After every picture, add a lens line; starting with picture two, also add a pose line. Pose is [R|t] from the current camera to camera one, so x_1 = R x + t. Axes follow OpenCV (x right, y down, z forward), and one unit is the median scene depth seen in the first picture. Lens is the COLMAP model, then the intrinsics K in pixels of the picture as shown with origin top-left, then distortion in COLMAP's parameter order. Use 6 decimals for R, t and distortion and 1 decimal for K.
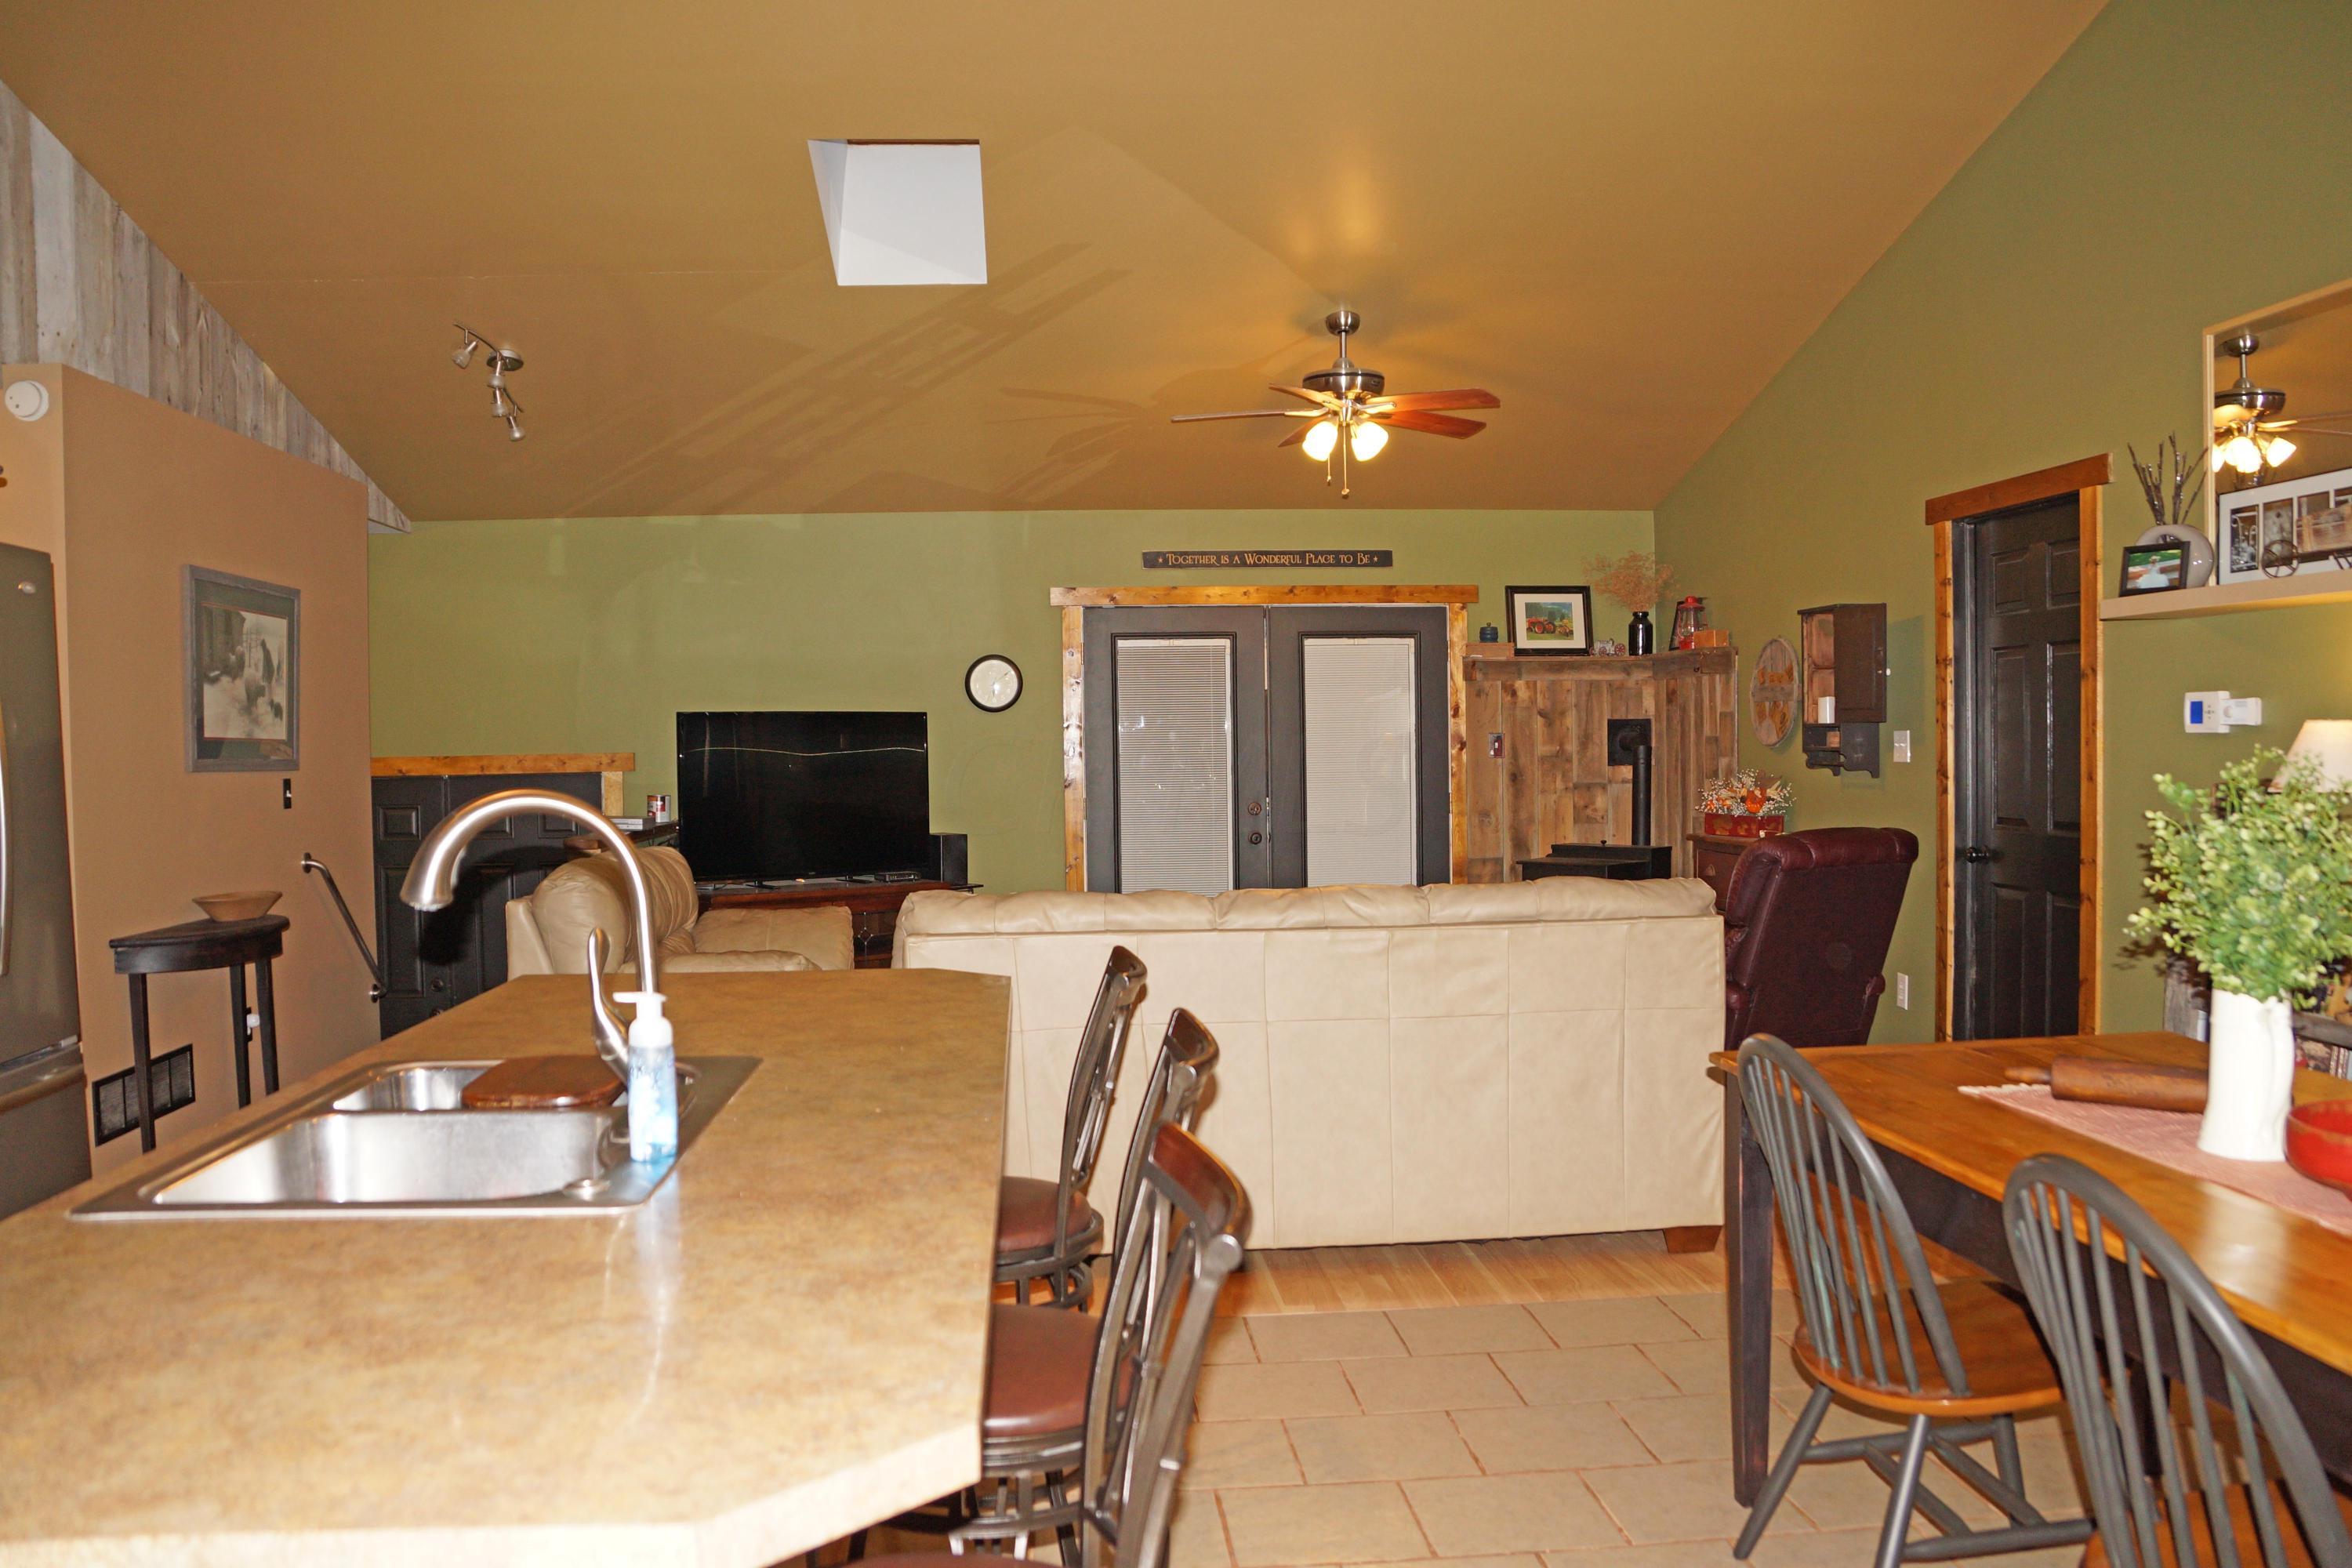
lens RADIAL K [[1801.7, 0, 1181.1], [0, 1801.7, 787.0], [0, 0, 1]] dist [-0.076872, -0.000542]
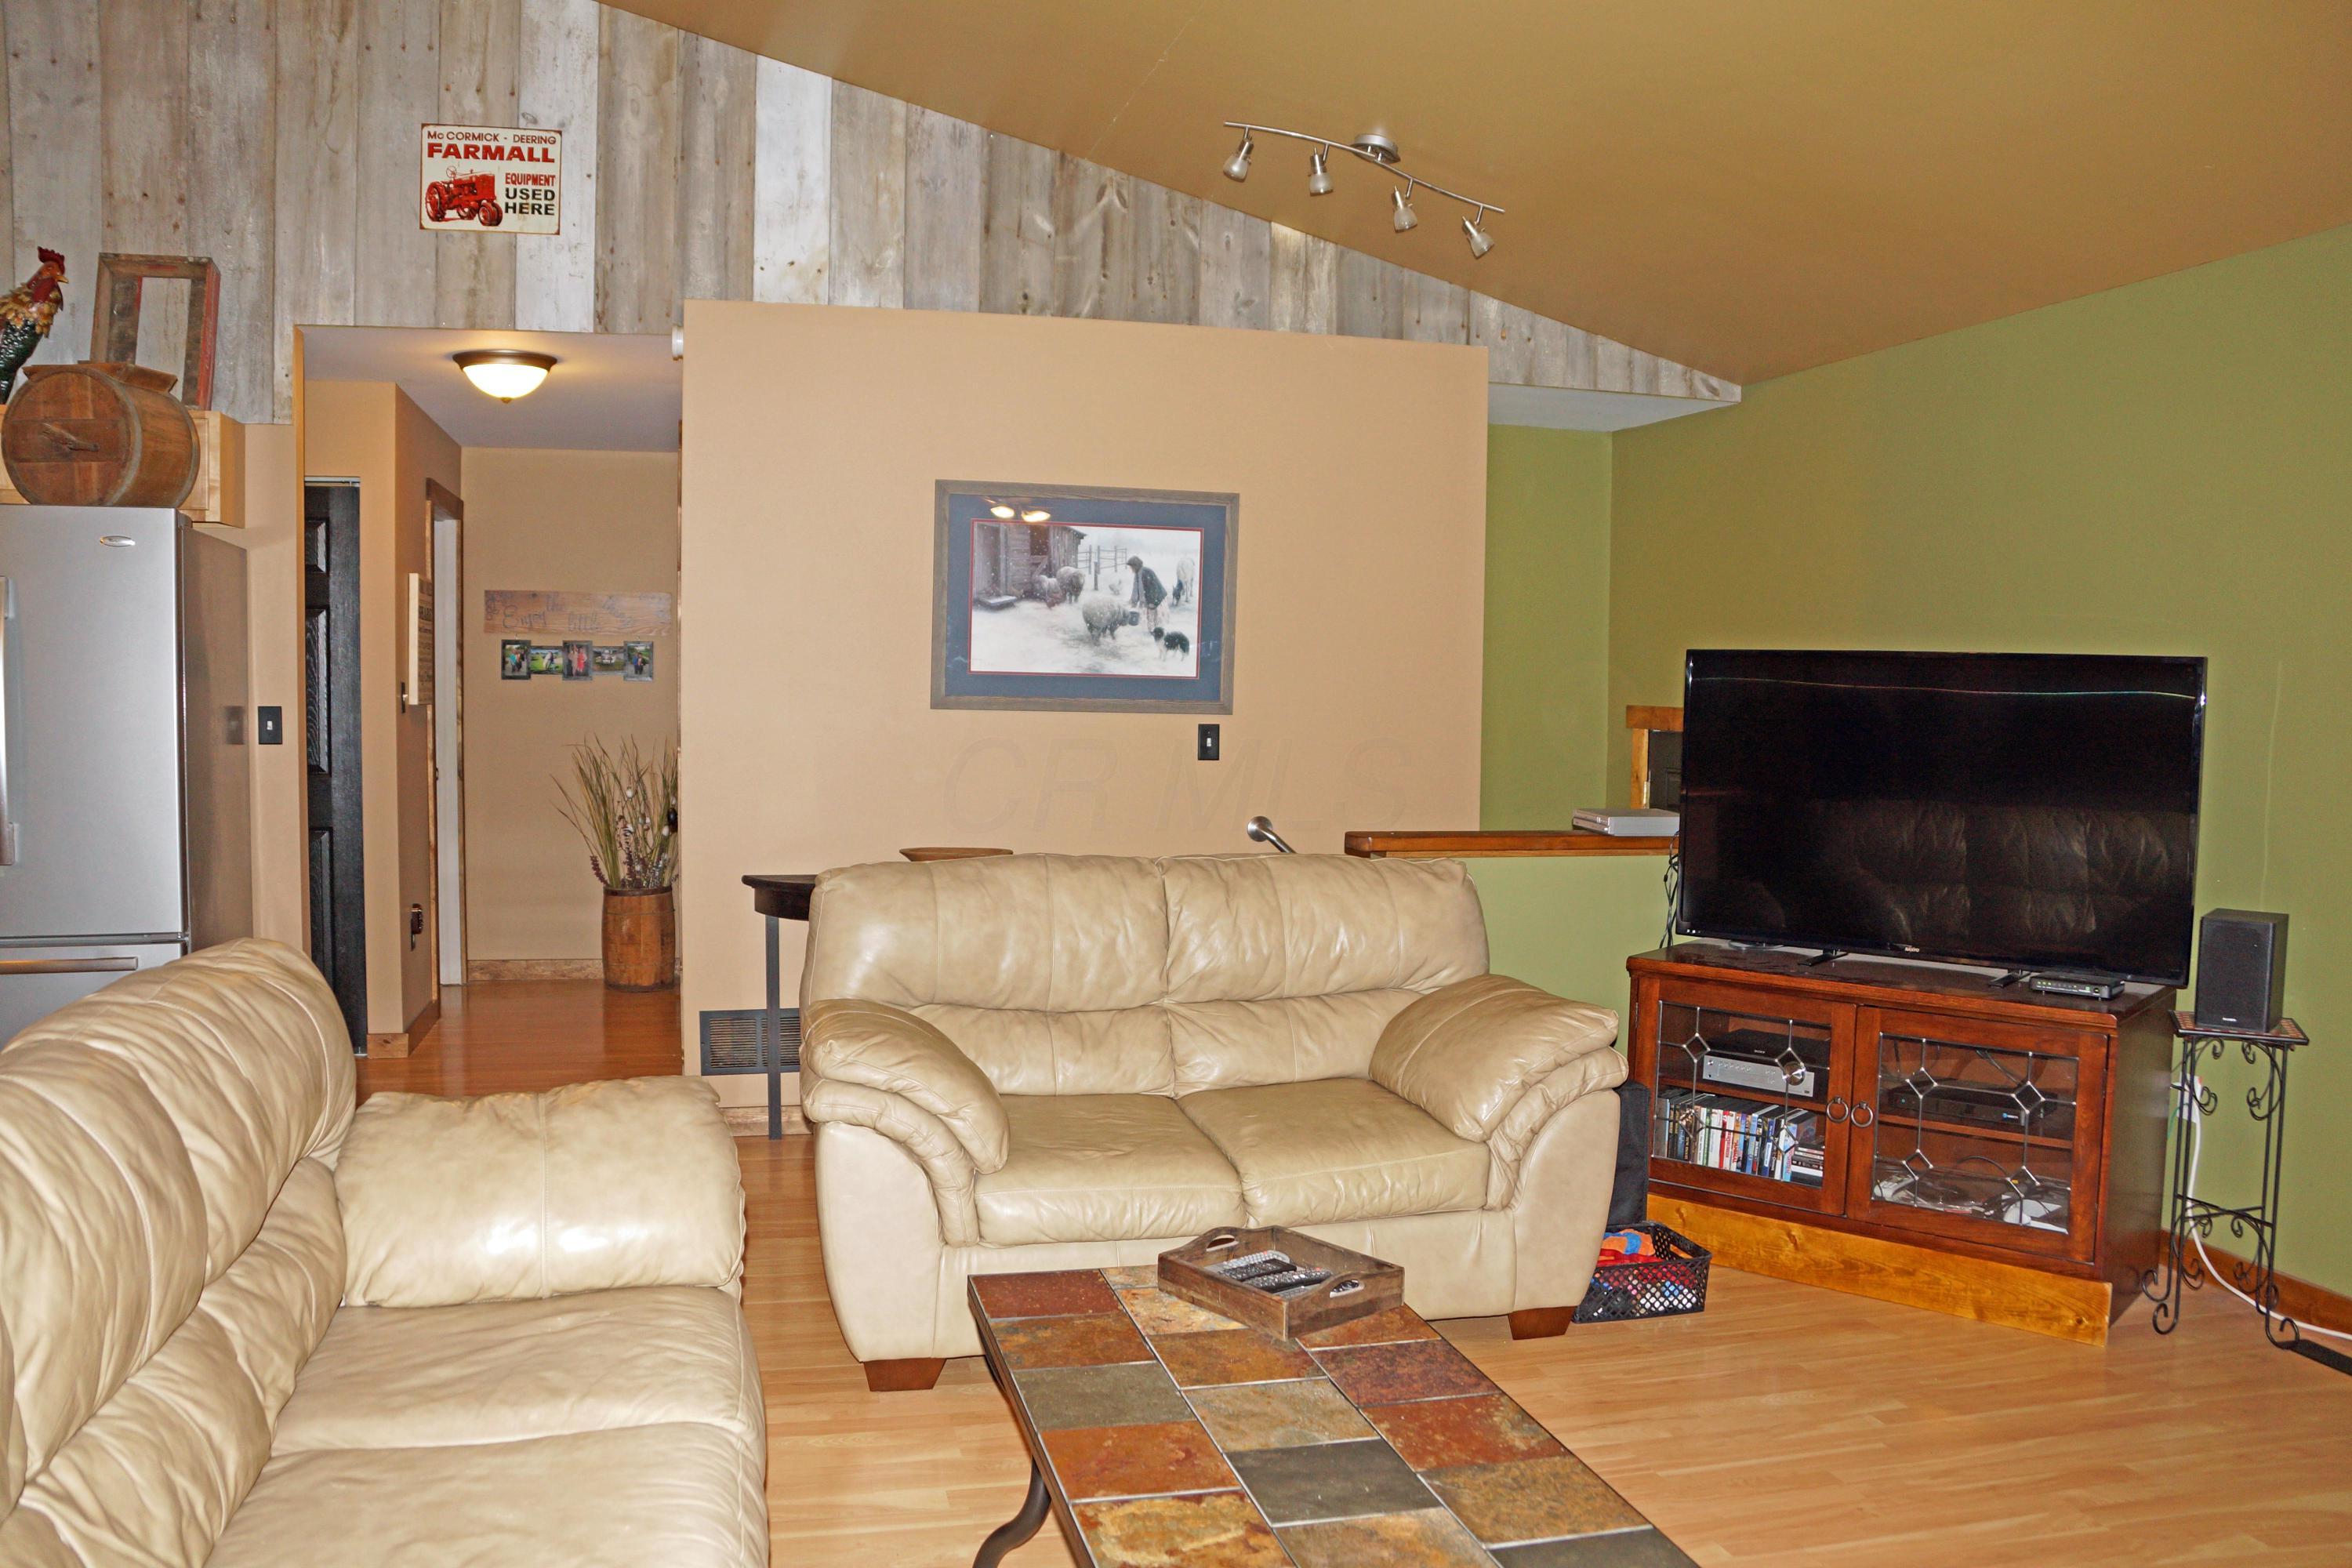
lens RADIAL K [[1855.5, 0, 1175.4], [0, 1855.5, 787.9], [0, 0, 1]] dist [-0.172276, 0.120879]
pose [[0.158841, 0.076119, -0.984366, 0.252771], [-0.043625, 0.996591, 0.070025, -0.025419], [0.986340, 0.031820, 0.161620, 0.610867]]
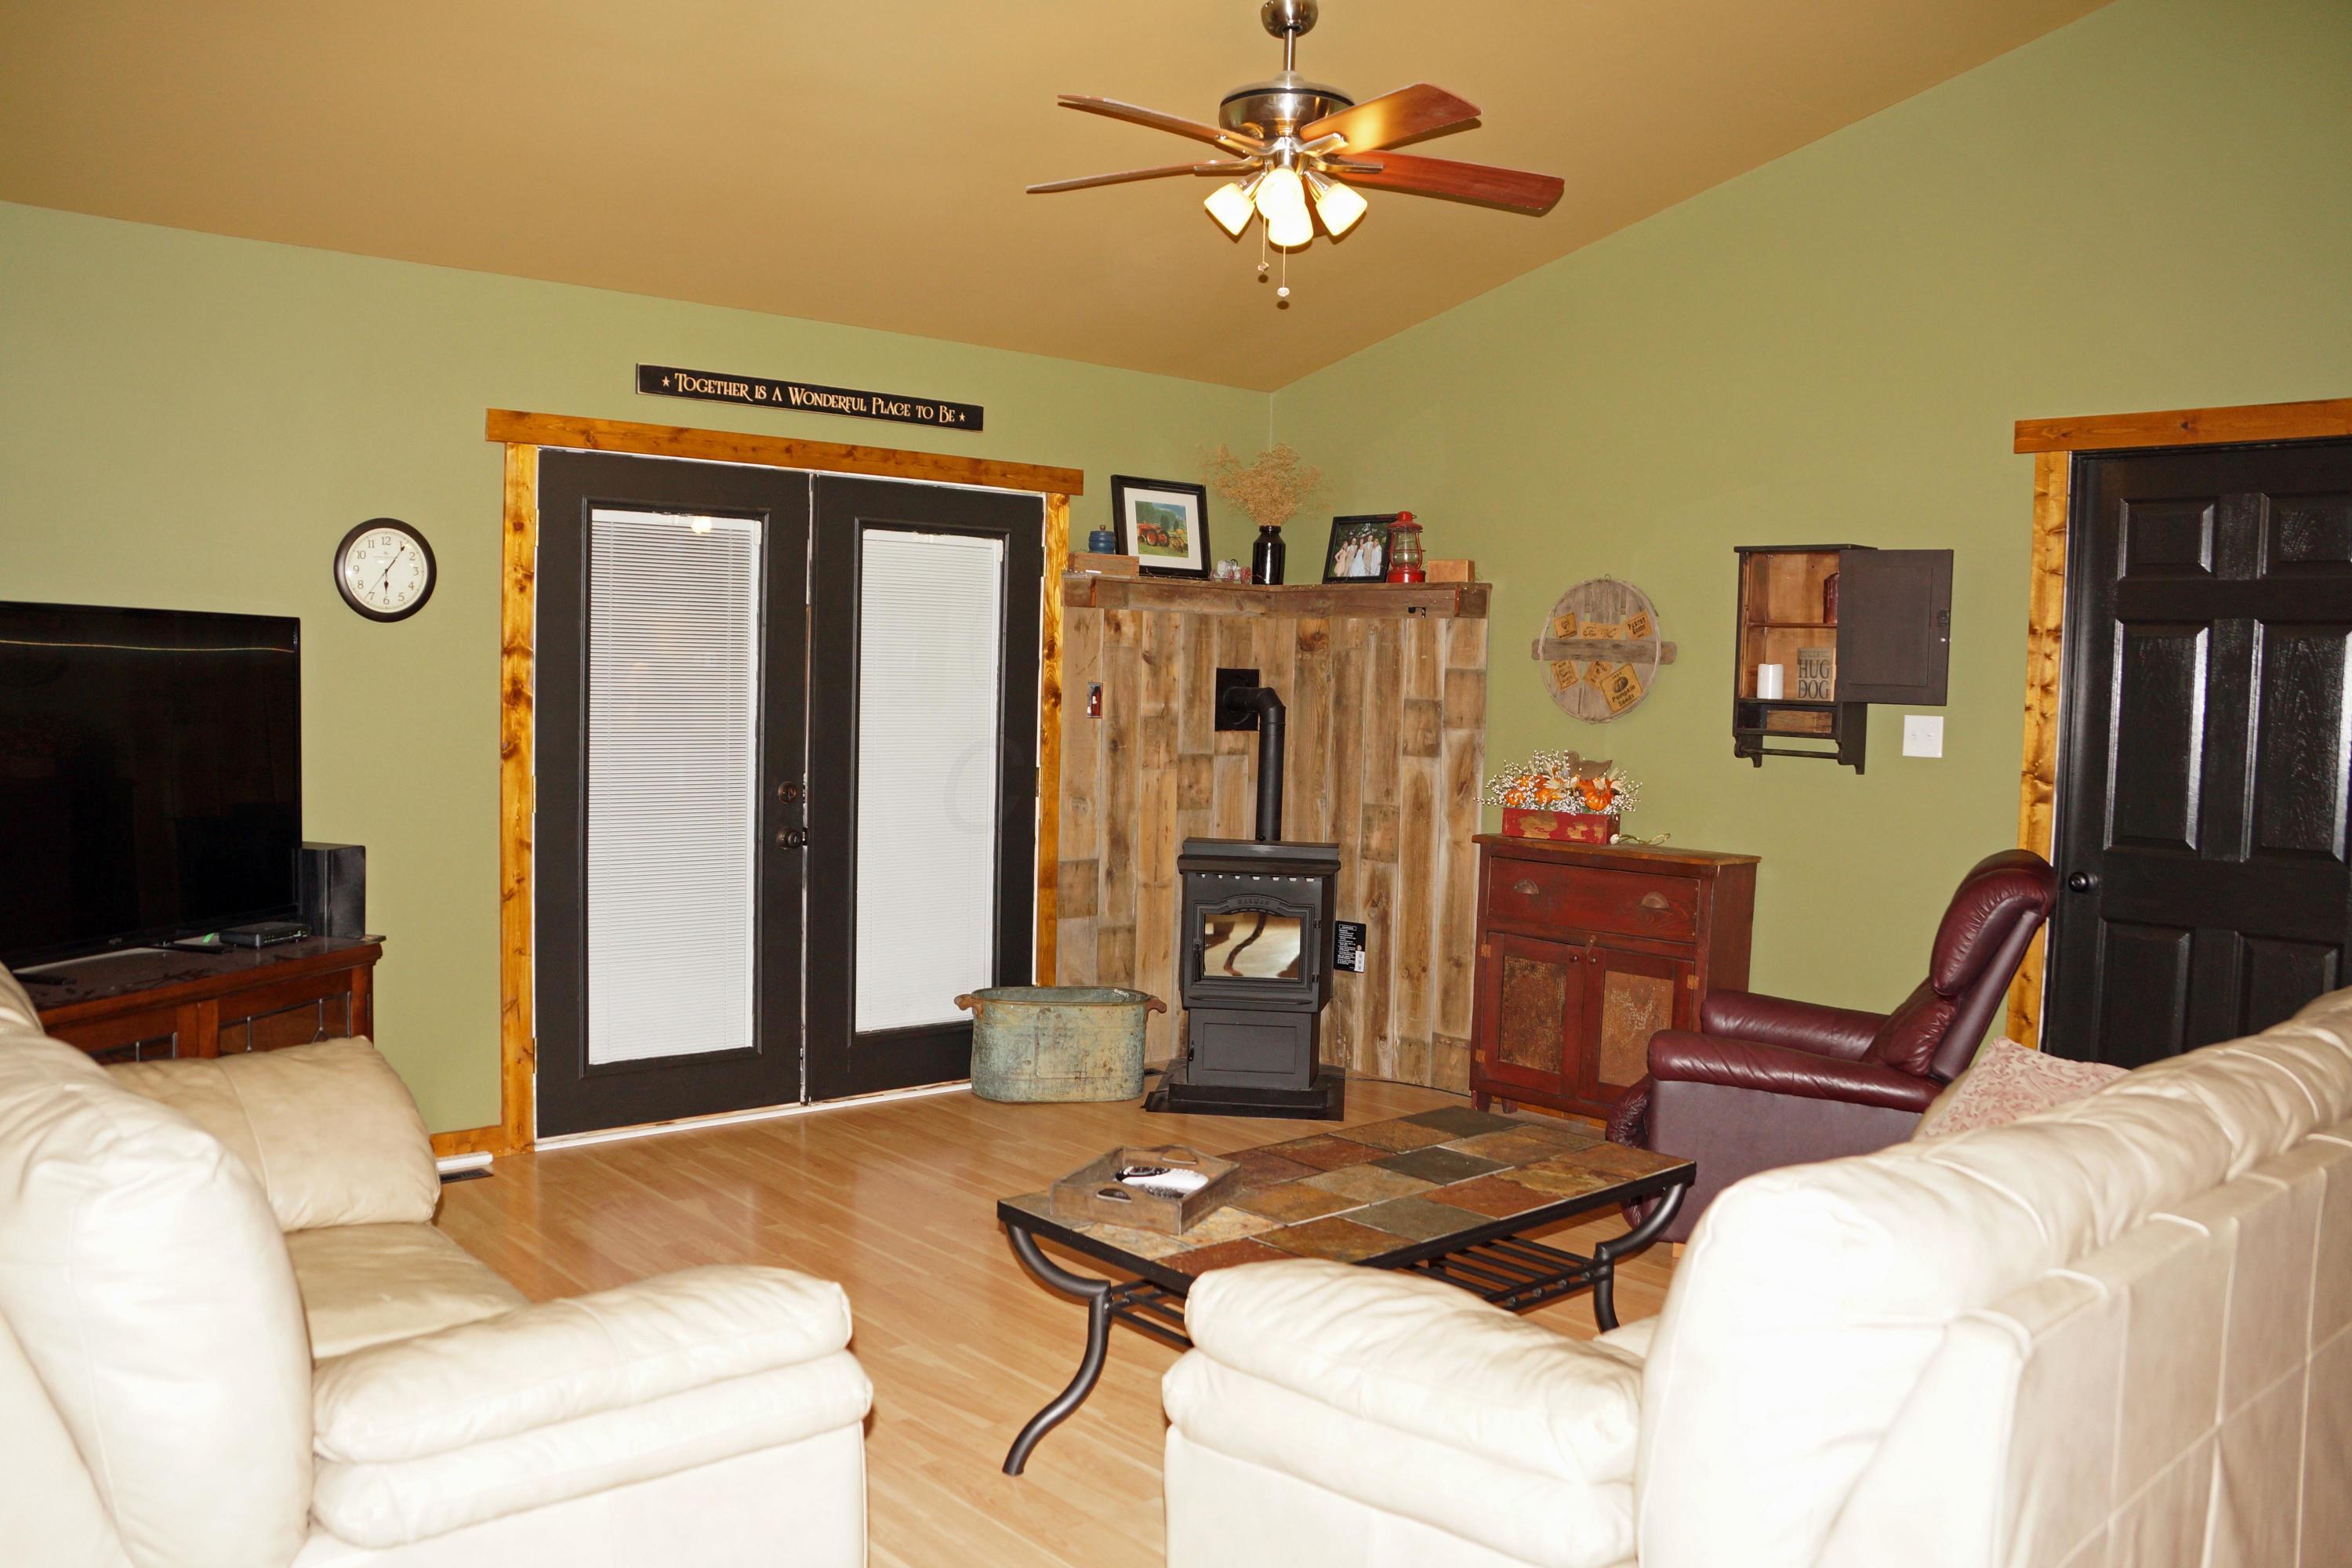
lens RADIAL K [[1855.5, 0, 1169.8], [0, 1855.5, 781.8], [0, 0, 1]] dist [-0.172276, 0.120879]
pose [[0.808620, -0.000643, 0.588331, -0.230057], [-0.021558, 0.999295, 0.030722, -0.014256], [-0.587936, -0.037526, 0.808037, 0.397420]]
